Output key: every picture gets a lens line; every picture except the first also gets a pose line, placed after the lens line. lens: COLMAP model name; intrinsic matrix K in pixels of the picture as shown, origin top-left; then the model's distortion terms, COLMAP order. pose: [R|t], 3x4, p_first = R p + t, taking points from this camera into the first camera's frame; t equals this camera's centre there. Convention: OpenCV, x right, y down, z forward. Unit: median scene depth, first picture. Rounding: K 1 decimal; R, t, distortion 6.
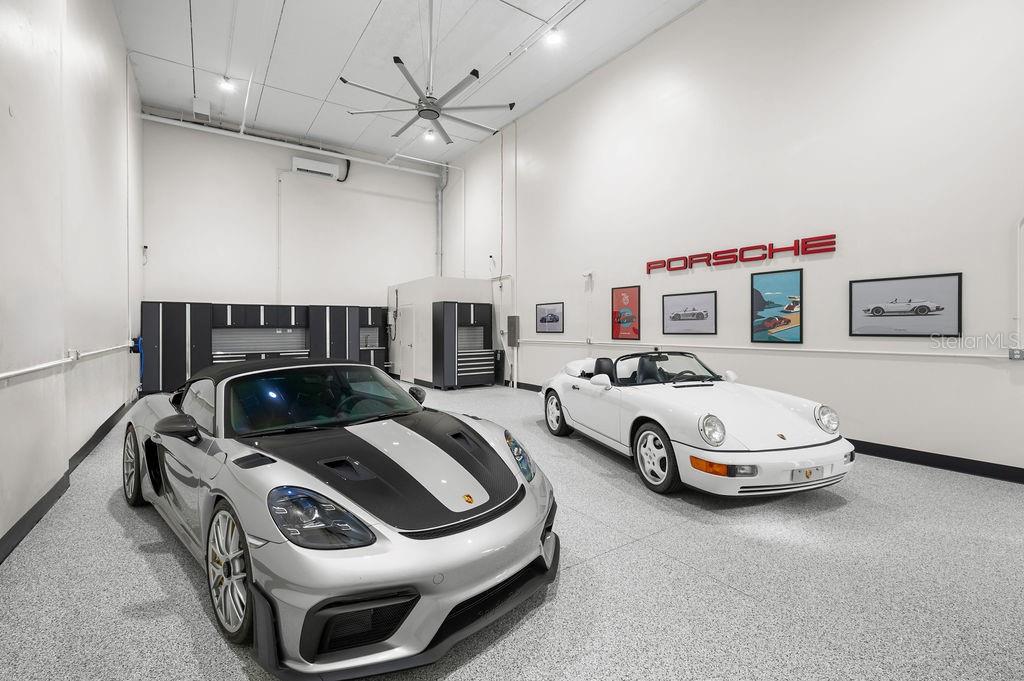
lens RADIAL K [[450.9, 0, 511.1], [0, 450.9, 329.2], [0, 0, 1]] dist [-0.001306, 0.000251]
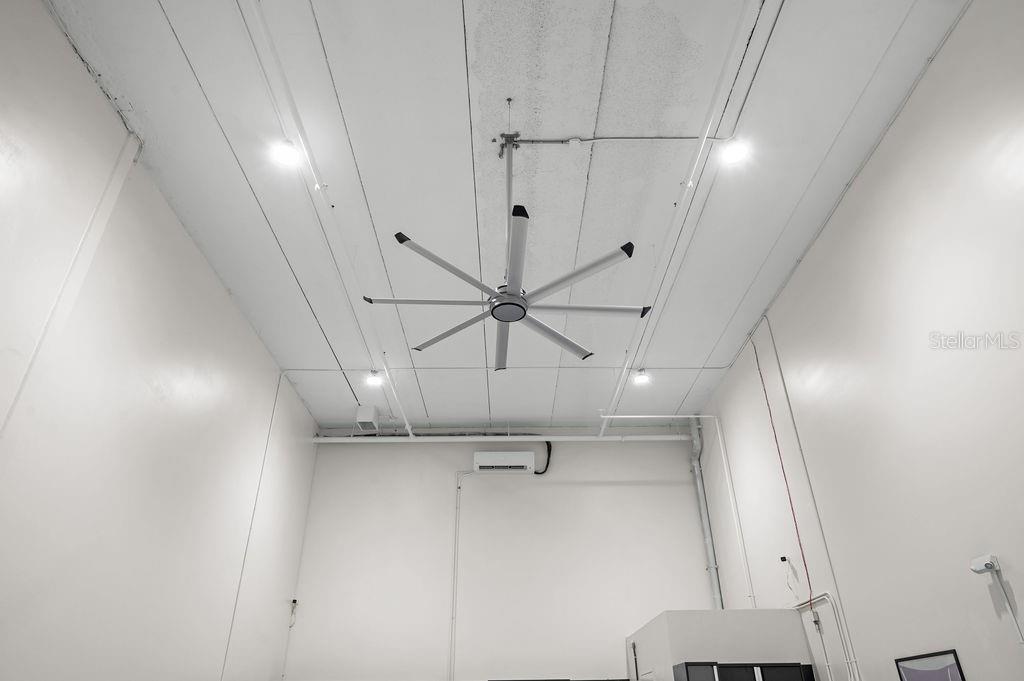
lens RADIAL K [[637.7, 0, 508.9], [0, 637.7, 340.6], [0, 0, 1]] dist [0.000784, -0.000804]
pose [[0.828939, -0.290120, -0.478216, 0.179119], [0.003166, 0.857387, -0.514663, -0.007333], [0.559330, 0.425110, 0.711640, 0.349702]]
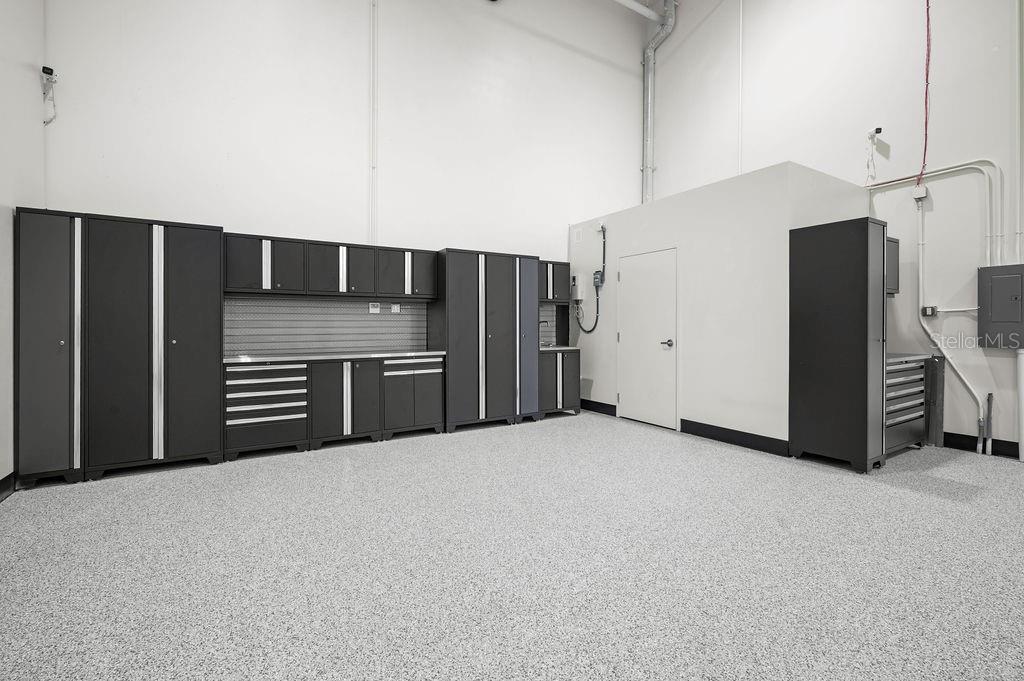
lens RADIAL K [[452.2, 0, 507.3], [0, 452.2, 327.8], [0, 0, 1]] dist [-0.000974, 0.000153]
pose [[0.998855, 0.004531, -0.047615, -0.583498], [-0.004357, 0.999983, 0.003745, 0.032887], [0.047631, -0.003533, 0.998859, 0.904909]]
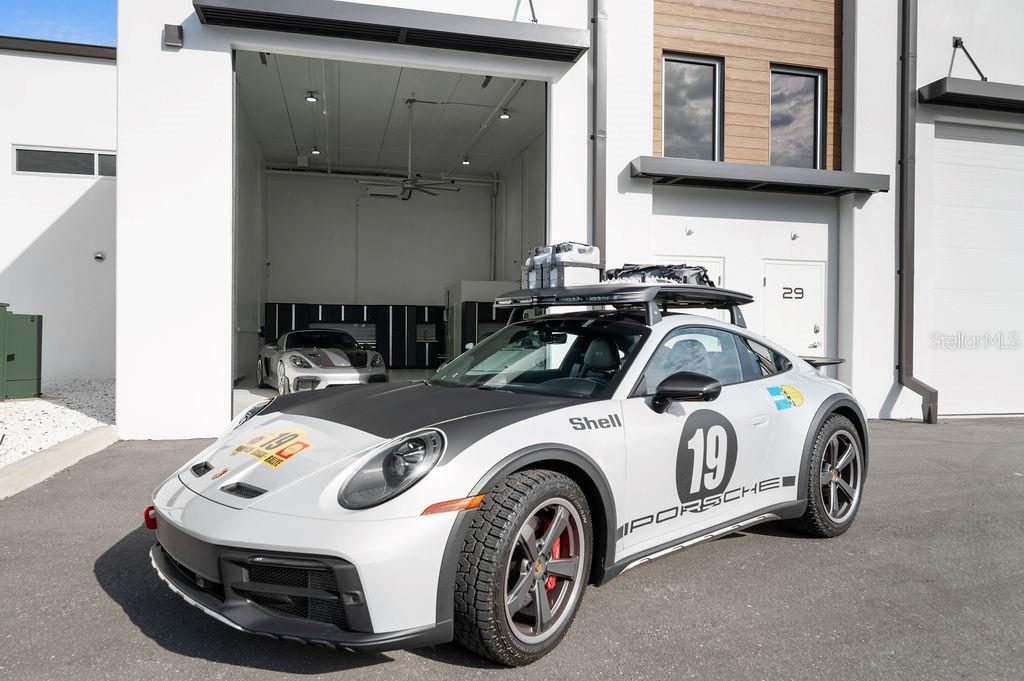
lens RADIAL K [[683.0, 0, 508.1], [0, 683.0, 342.2], [0, 0, 1]] dist [-0.001189, 0.001178]
pose [[0.939202, 0.013268, -0.343109, 0.859323], [-0.011256, 0.999906, 0.007856, 0.049142], [0.343181, -0.003517, 0.939263, -1.025647]]
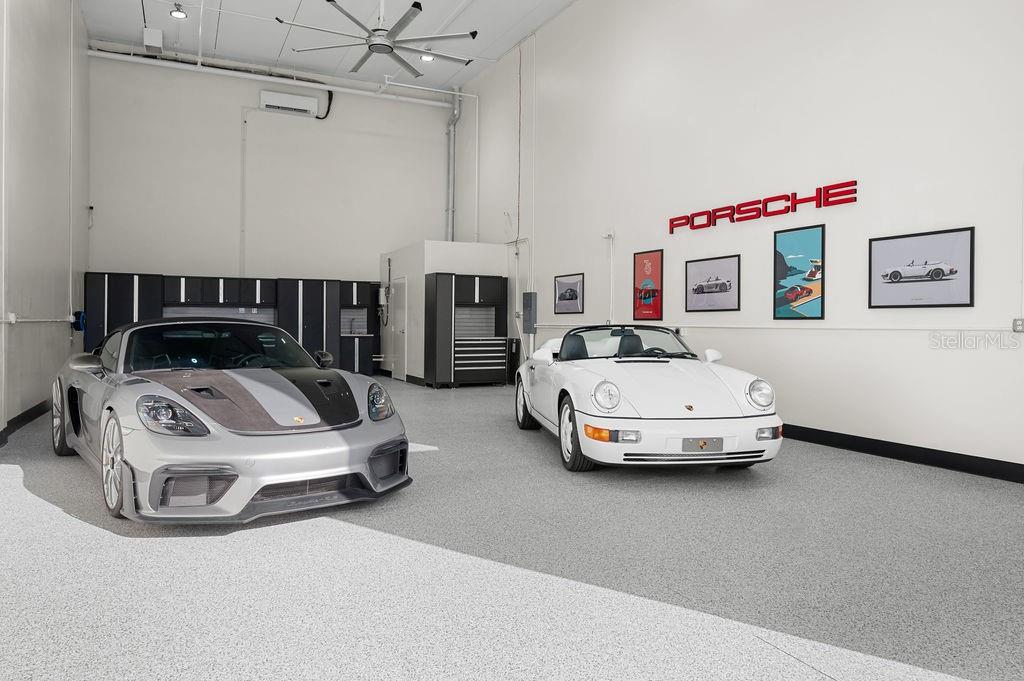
lens RADIAL K [[697.8, 0, 508.0], [0, 697.8, 323.5], [0, 0, 1]] dist [-0.001569, -0.000095]
pose [[0.987602, 0.011170, -0.156583, 0.226499], [-0.011573, 0.999932, -0.001667, 0.036736], [0.156554, 0.003458, 0.987663, -0.225766]]
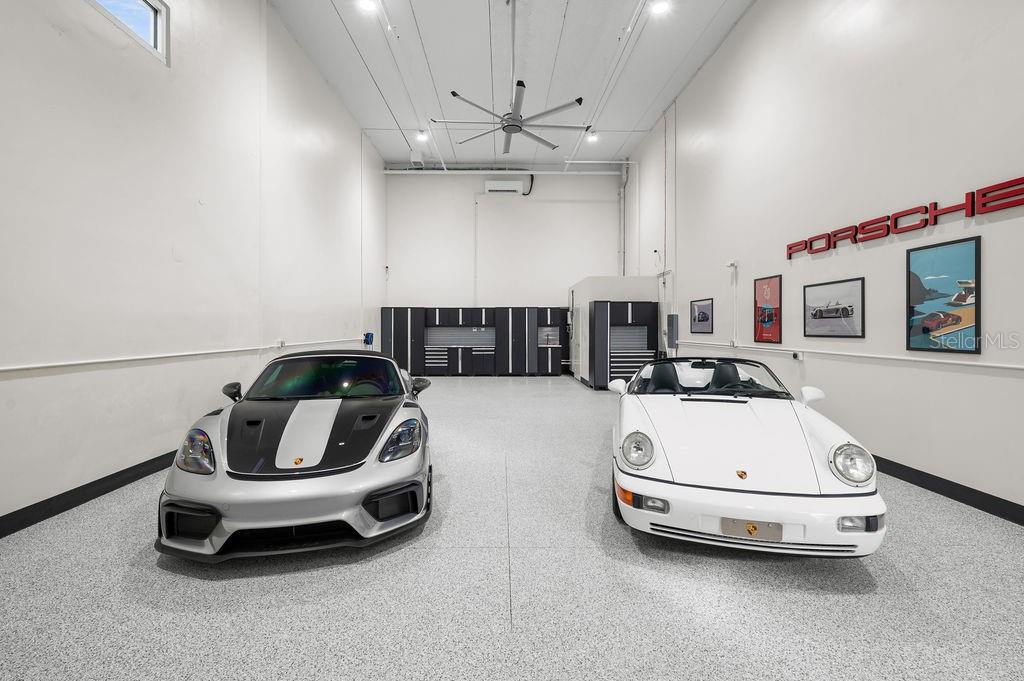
lens RADIAL K [[452.2, 0, 507.3], [0, 452.2, 327.8], [0, 0, 1]] dist [-0.000974, 0.000153]
pose [[0.836268, 0.003713, -0.548308, 0.339675], [-0.004358, 0.999990, 0.000126, -0.001847], [0.548303, 0.002284, 0.836276, 0.077492]]
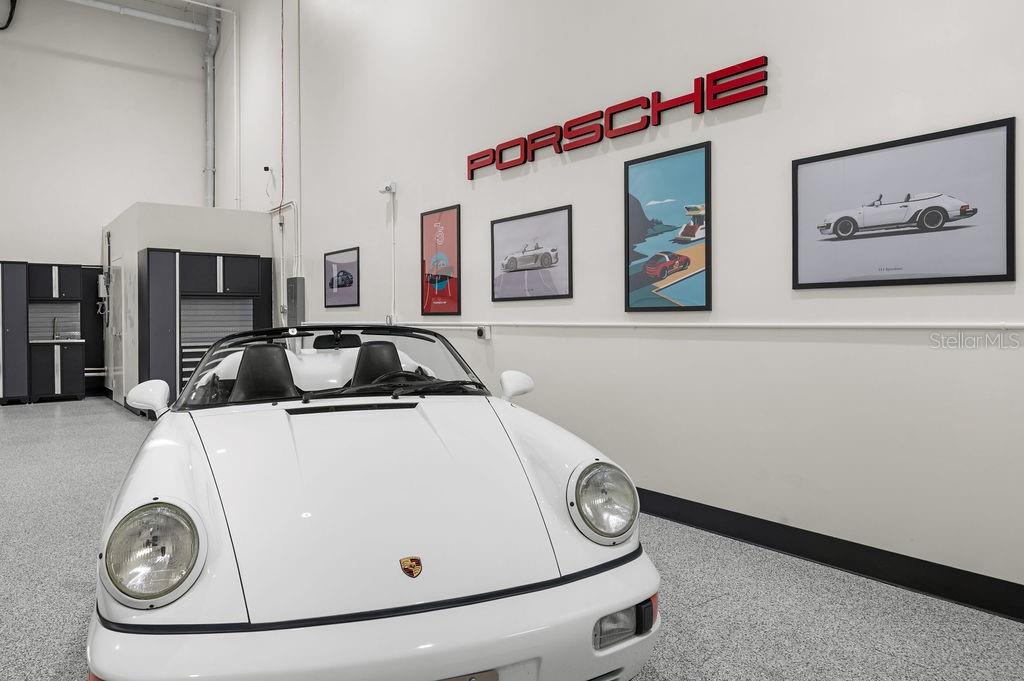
lens RADIAL K [[697.8, 0, 508.0], [0, 697.8, 323.5], [0, 0, 1]] dist [-0.001569, -0.000095]
pose [[0.998731, -0.002474, 0.050310, 0.319305], [0.002254, 0.999988, 0.004433, 0.031977], [-0.050321, -0.004314, 0.998724, 0.249087]]
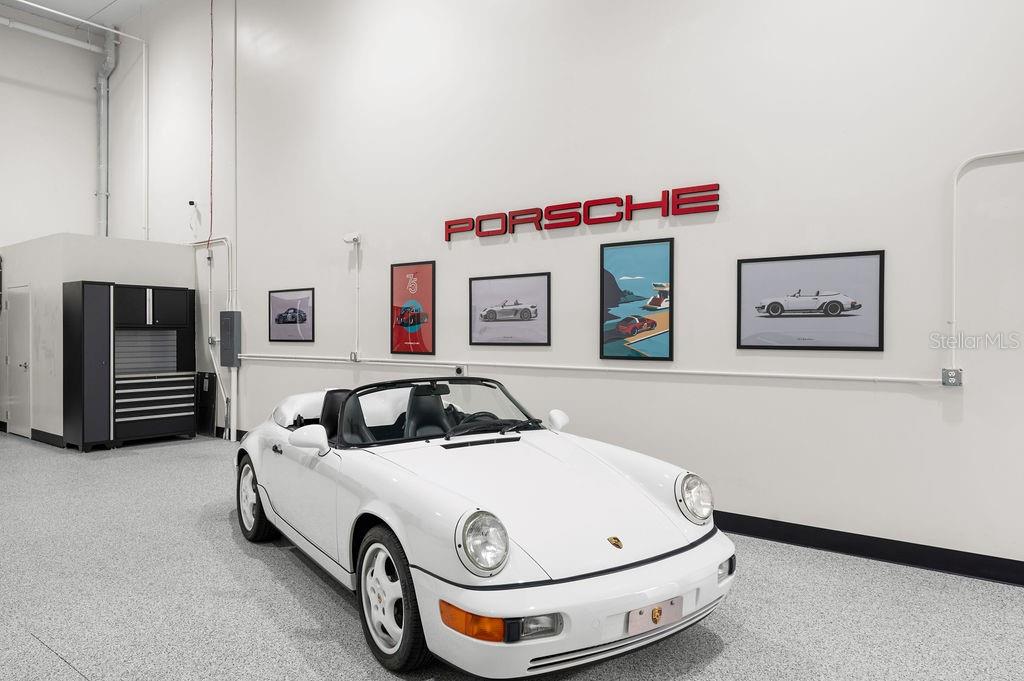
lens RADIAL K [[683.0, 0, 508.1], [0, 683.0, 342.2], [0, 0, 1]] dist [-0.001189, 0.001178]
pose [[0.954554, 0.003069, 0.298022, 0.121284], [-0.005548, 0.999957, 0.007474, 0.000769], [-0.297986, -0.008788, 0.954530, 0.140234]]
